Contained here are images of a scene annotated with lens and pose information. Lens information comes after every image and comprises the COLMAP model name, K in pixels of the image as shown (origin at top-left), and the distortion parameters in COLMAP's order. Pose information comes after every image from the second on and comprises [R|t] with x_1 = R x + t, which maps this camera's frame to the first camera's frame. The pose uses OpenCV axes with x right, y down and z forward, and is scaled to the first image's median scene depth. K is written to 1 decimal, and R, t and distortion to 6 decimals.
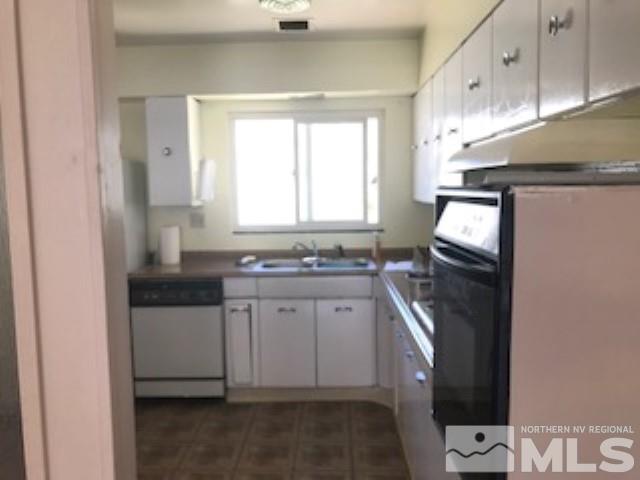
lens RADIAL K [[535.5, 0, 320.0], [0, 535.5, 240.0], [0, 0, 1]] dist [0.040988, -0.075347]
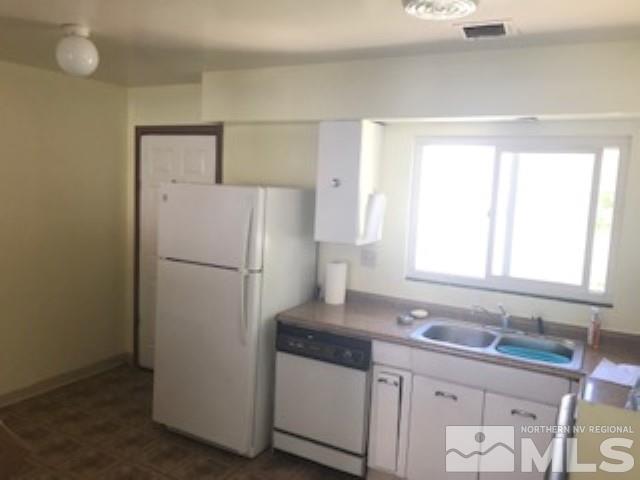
lens RADIAL K [[520.2, 0, 320.0], [0, 520.2, 240.0], [0, 0, 1]] dist [0.027186, -0.002845]
pose [[0.886298, 0.111003, -0.449616, 0.088209], [-0.104236, 0.993753, 0.039868, -0.100838], [0.451233, 0.011531, 0.892332, 0.222044]]
